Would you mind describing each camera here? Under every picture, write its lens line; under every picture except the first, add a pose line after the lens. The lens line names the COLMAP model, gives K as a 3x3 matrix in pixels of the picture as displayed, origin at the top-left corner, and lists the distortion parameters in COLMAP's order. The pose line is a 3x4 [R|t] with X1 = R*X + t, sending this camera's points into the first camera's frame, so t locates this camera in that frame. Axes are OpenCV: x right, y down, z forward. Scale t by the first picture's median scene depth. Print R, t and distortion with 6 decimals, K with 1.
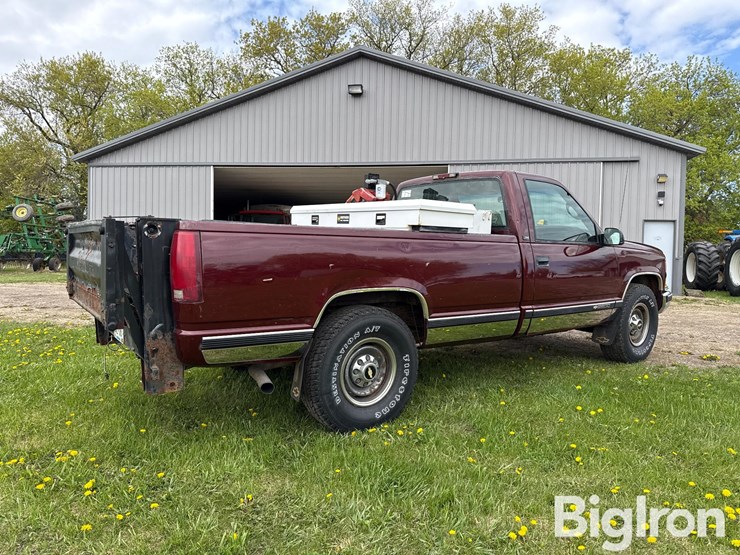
lens RADIAL K [[535.9, 0, 370.0], [0, 535.9, 277.5], [0, 0, 1]] dist [0.049521, -0.048085]
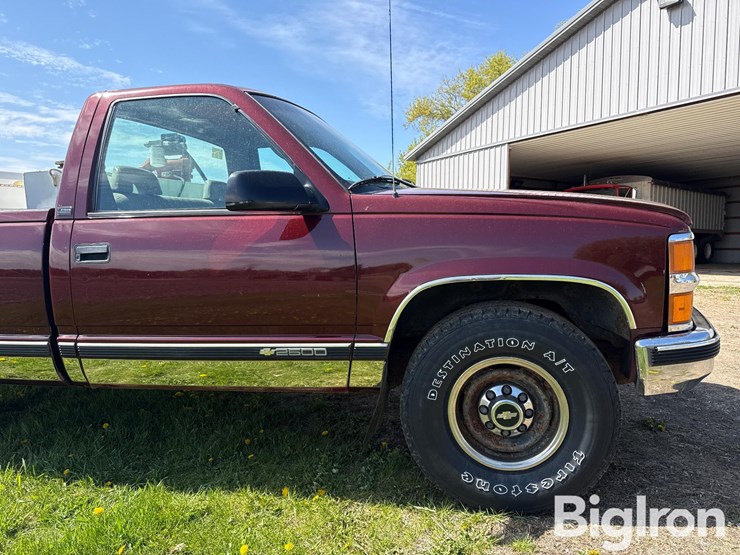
lens RADIAL K [[528.5, 0, 376.9], [0, 528.5, 279.0], [0, 0, 1]] dist [0.051240, -0.056025]
pose [[0.653829, 0.026420, -0.756181, 0.874029], [-0.003791, 0.999492, 0.031643, -0.021863], [0.756633, -0.017823, 0.653597, 0.843900]]
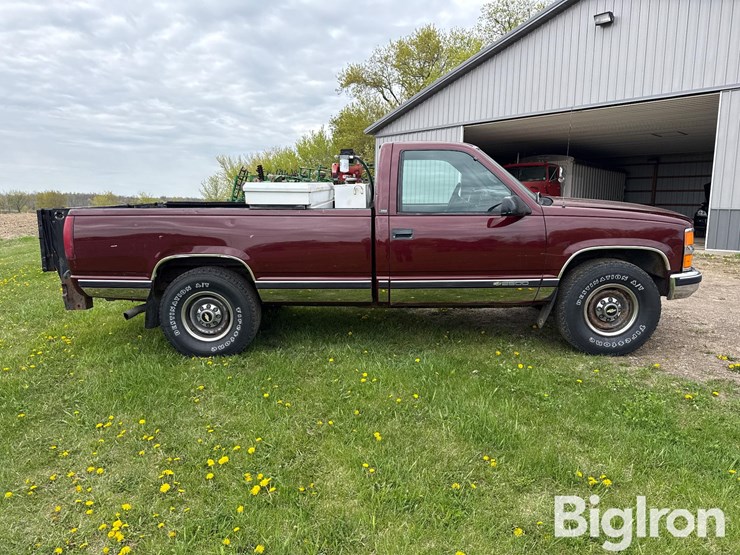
lens RADIAL K [[535.9, 0, 370.0], [0, 535.9, 277.5], [0, 0, 1]] dist [0.049521, -0.048085]
pose [[0.774216, 0.073316, -0.628661, 0.885160], [-0.013303, 0.994934, 0.099649, -0.046521], [0.632781, -0.068787, 0.771269, 0.174989]]
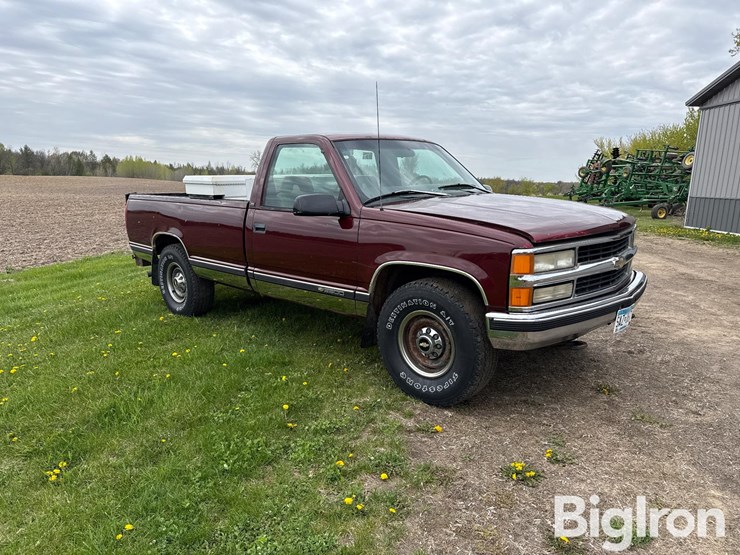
lens RADIAL K [[535.9, 0, 370.0], [0, 535.9, 277.5], [0, 0, 1]] dist [0.049521, -0.048085]
pose [[0.160744, 0.160789, -0.973811, 1.335401], [-0.058331, 0.986464, 0.153250, -0.102745], [0.985271, 0.032170, 0.167947, 1.008782]]
